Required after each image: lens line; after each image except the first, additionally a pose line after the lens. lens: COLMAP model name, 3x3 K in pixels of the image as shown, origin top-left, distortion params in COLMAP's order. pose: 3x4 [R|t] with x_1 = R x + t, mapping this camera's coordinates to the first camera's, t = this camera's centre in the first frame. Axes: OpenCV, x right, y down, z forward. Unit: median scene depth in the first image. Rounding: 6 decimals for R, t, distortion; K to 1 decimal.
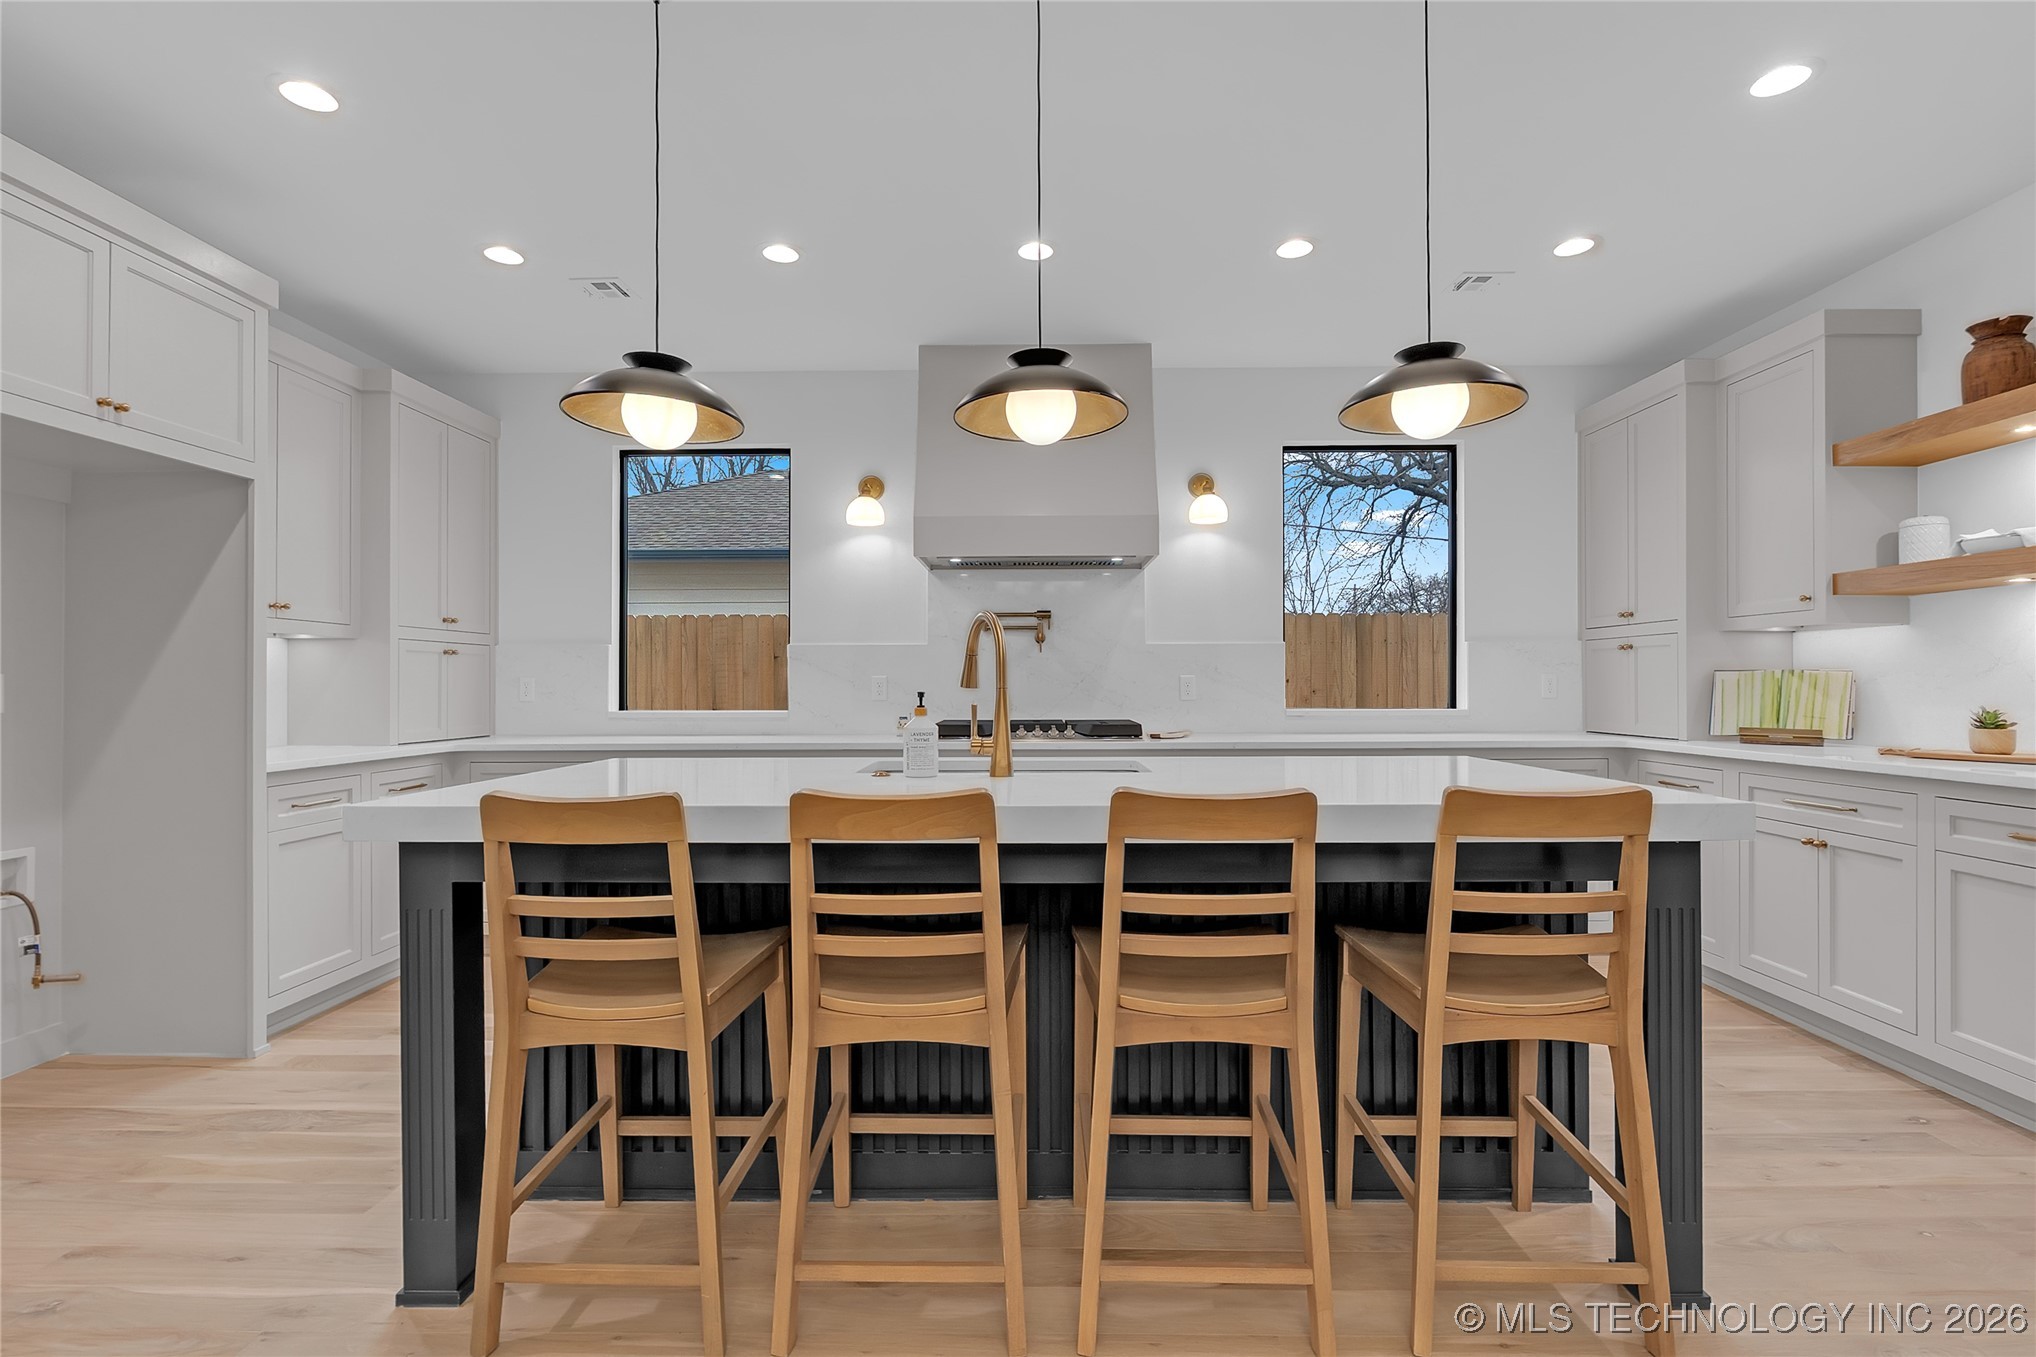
lens RADIAL K [[956.7, 0, 1019.7], [0, 956.7, 676.4], [0, 0, 1]] dist [-0.005056, 0.000087]
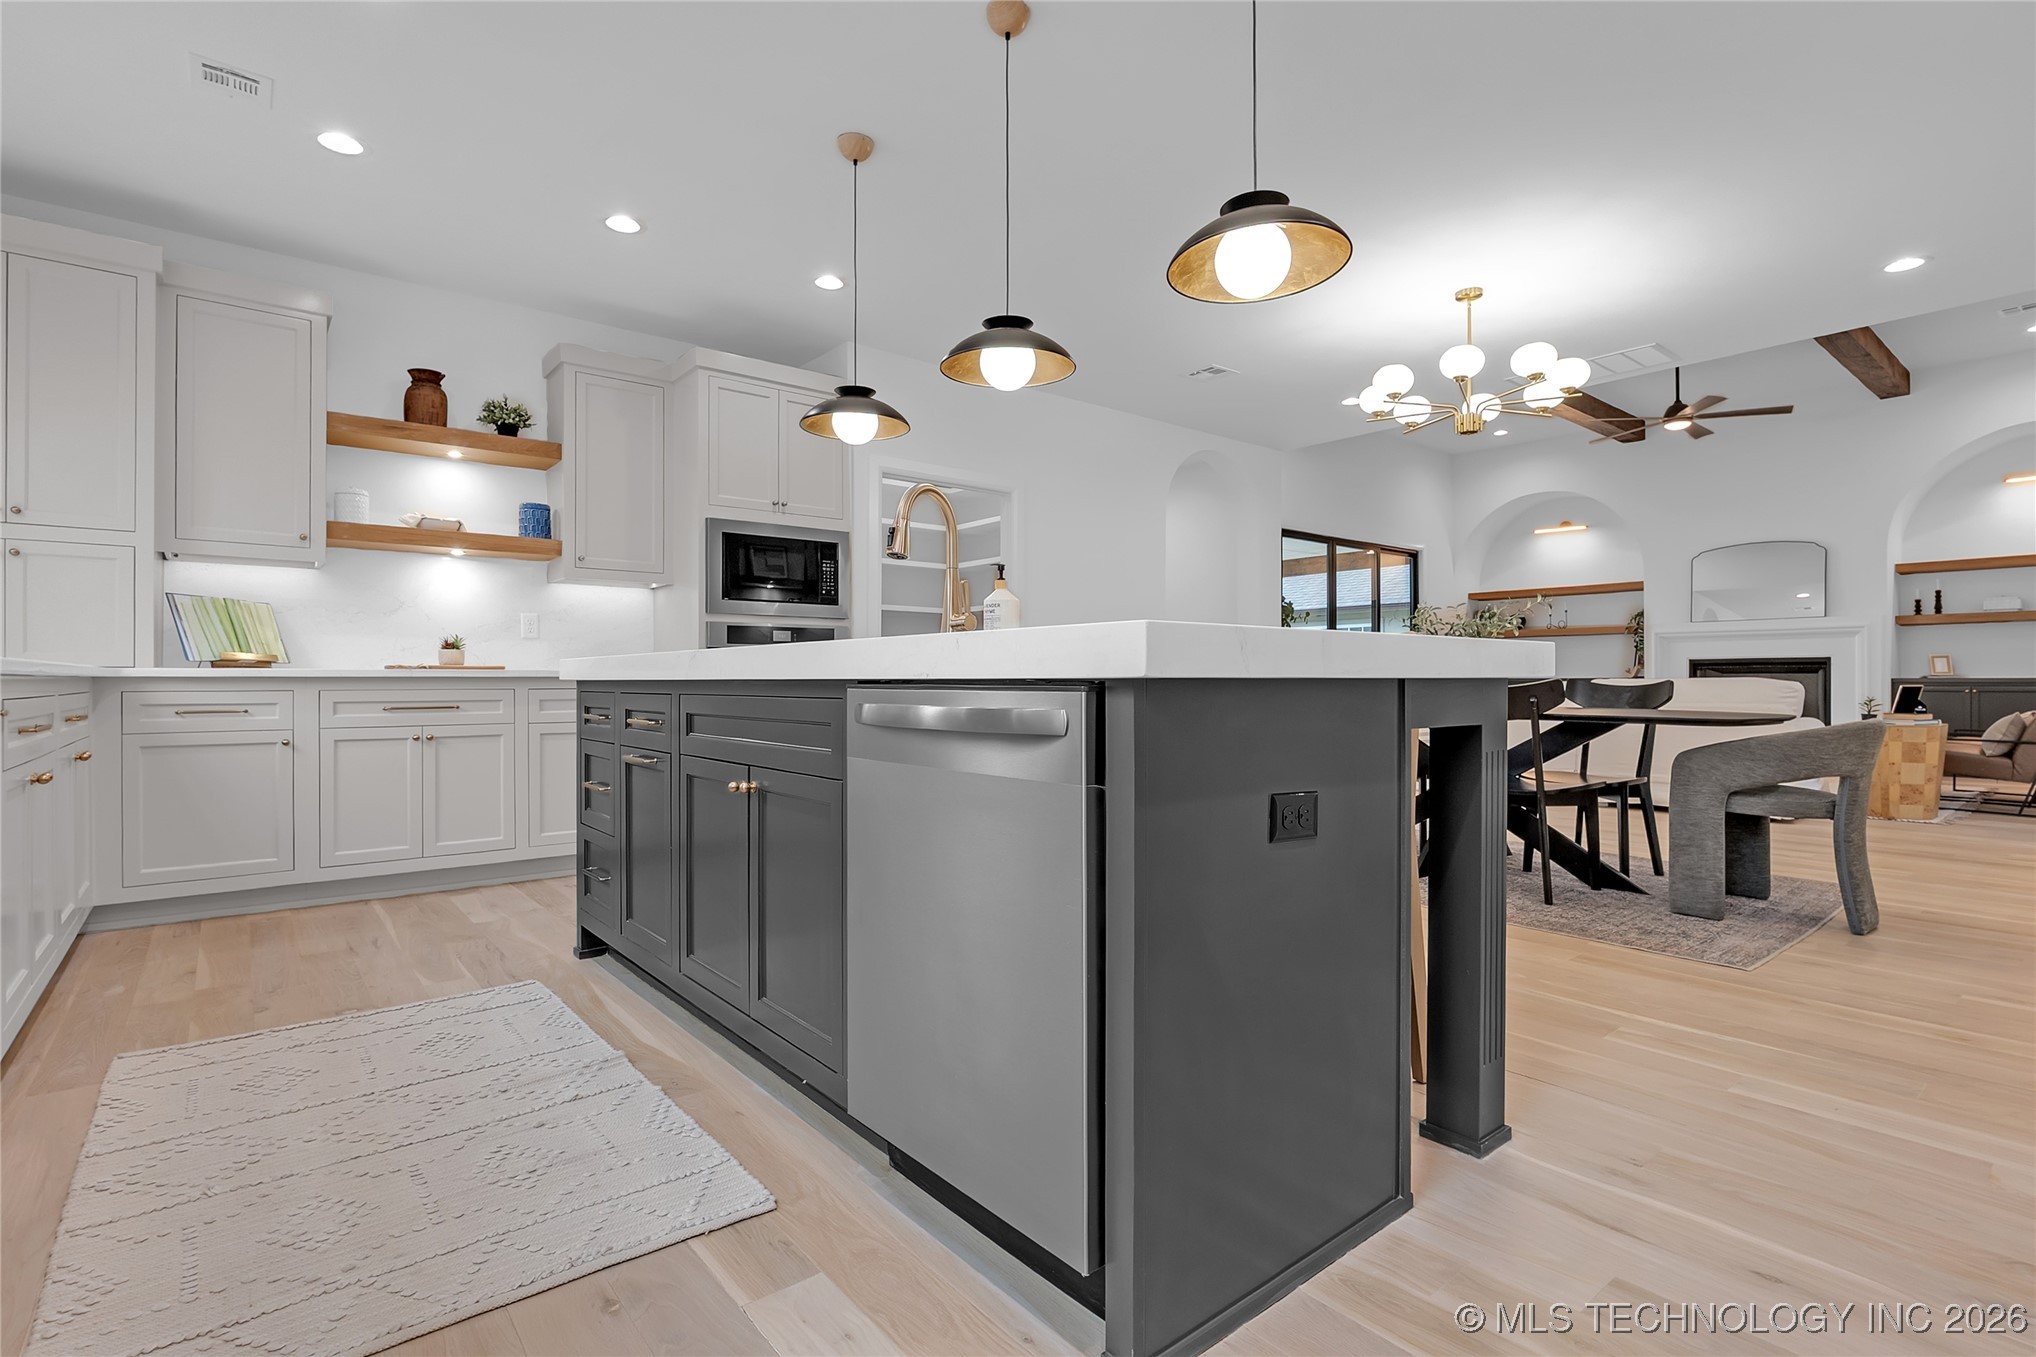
lens RADIAL K [[956.7, 0, 1029.1], [0, 956.7, 671.6], [0, 0, 1]] dist [-0.005056, 0.000087]
pose [[-0.643605, 0.012207, 0.765261, -0.553872], [-0.004455, 0.999796, -0.019696, 0.091915], [-0.765345, -0.016086, -0.643419, 1.031014]]
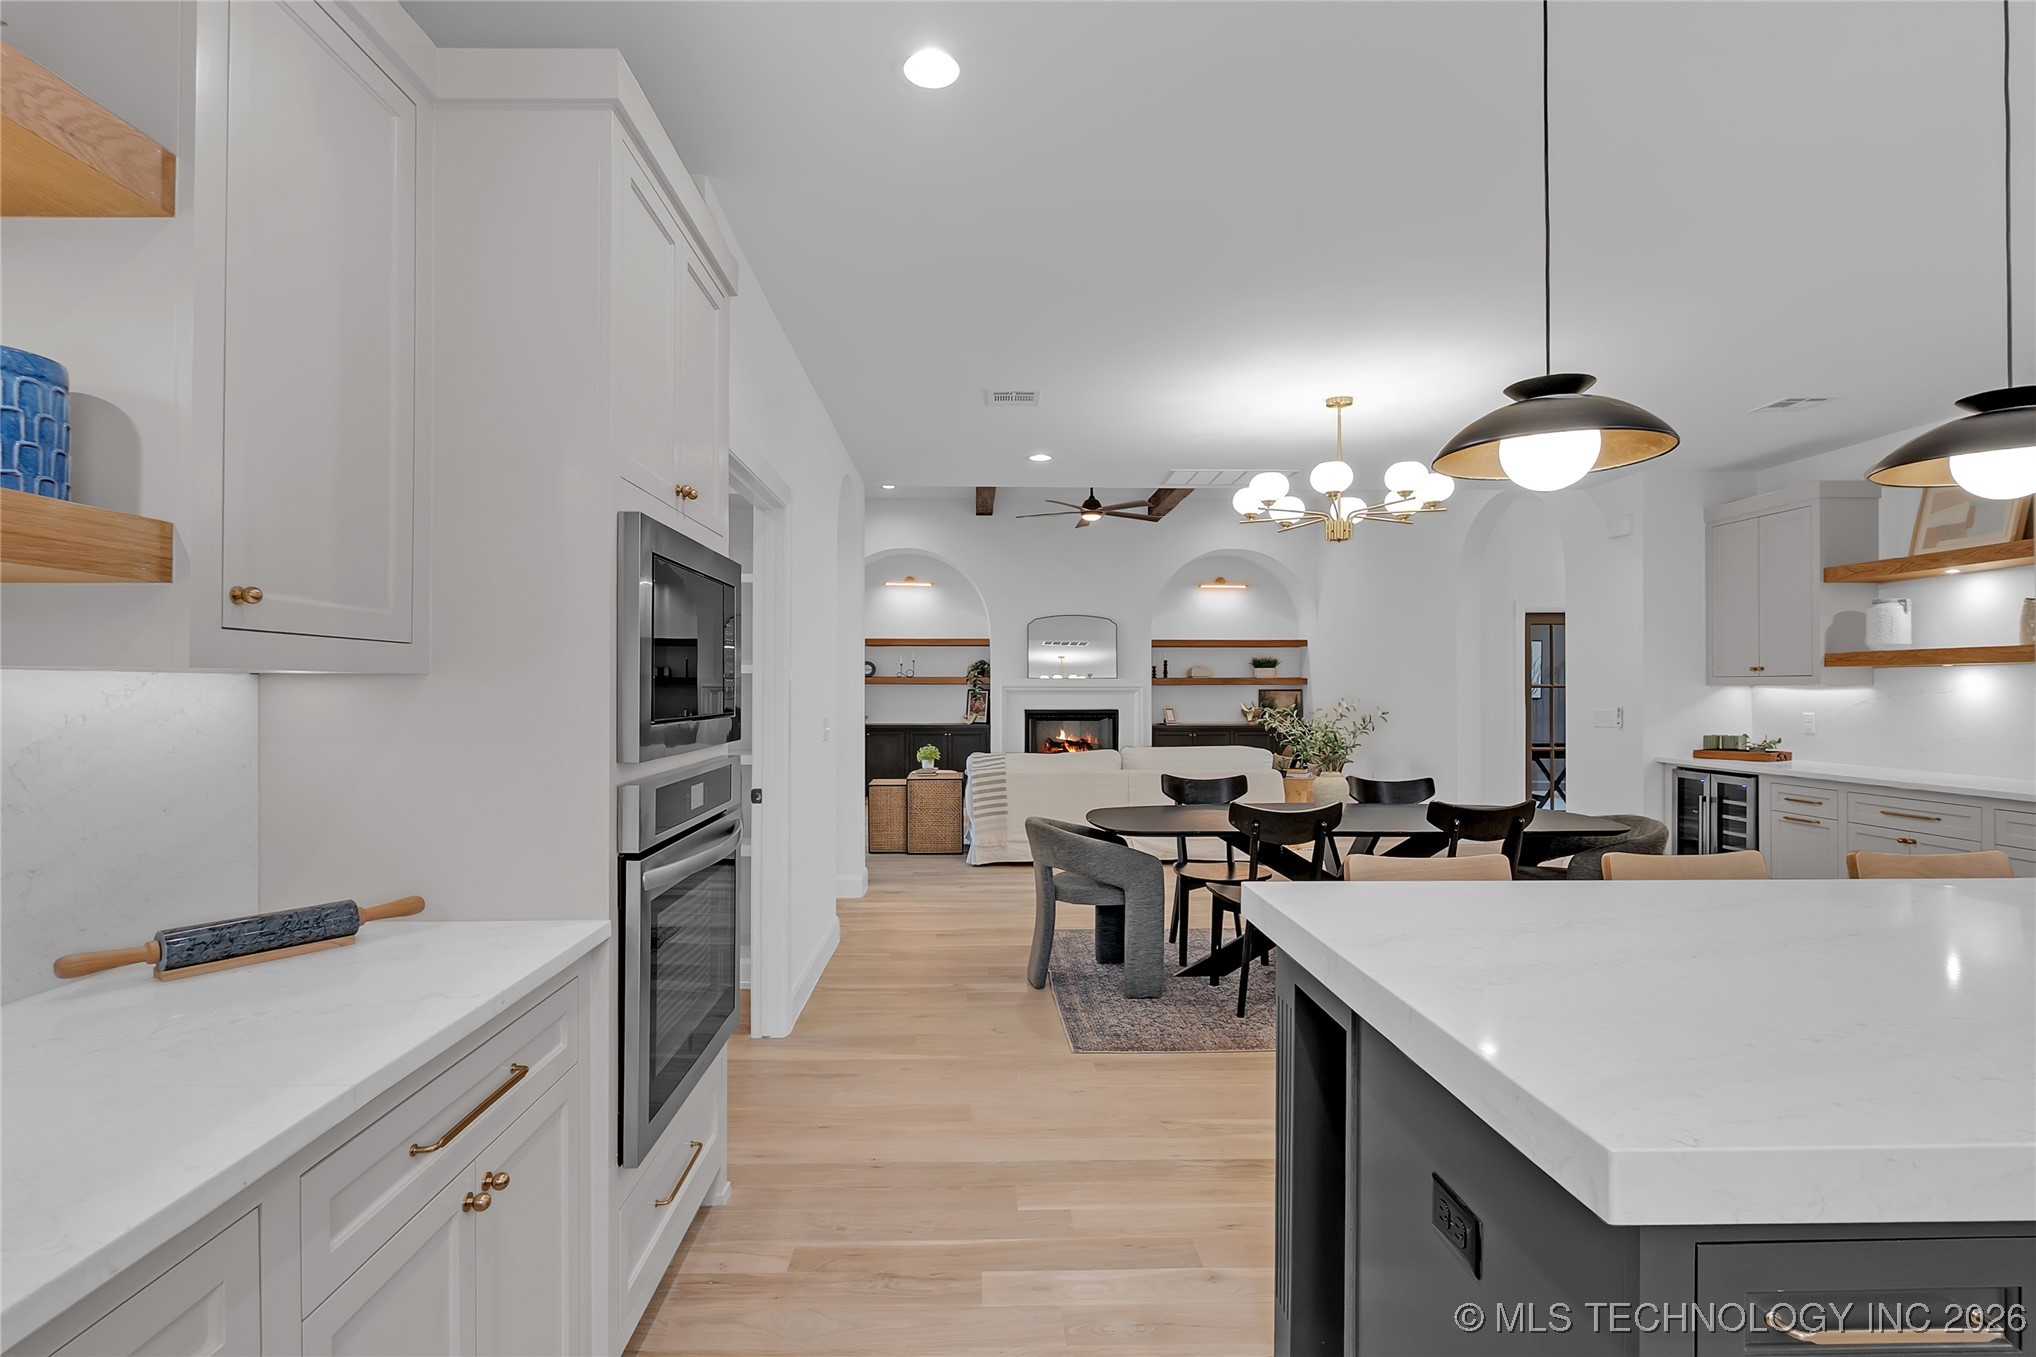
lens RADIAL K [[956.7, 0, 1000.6], [0, 956.7, 686.1], [0, 0, 1]] dist [-0.005056, 0.000087]
pose [[-0.999465, 0.002489, -0.032616, 0.510069], [0.002954, 0.999895, -0.014203, -0.039400], [0.032577, -0.014291, -0.999367, 1.017904]]
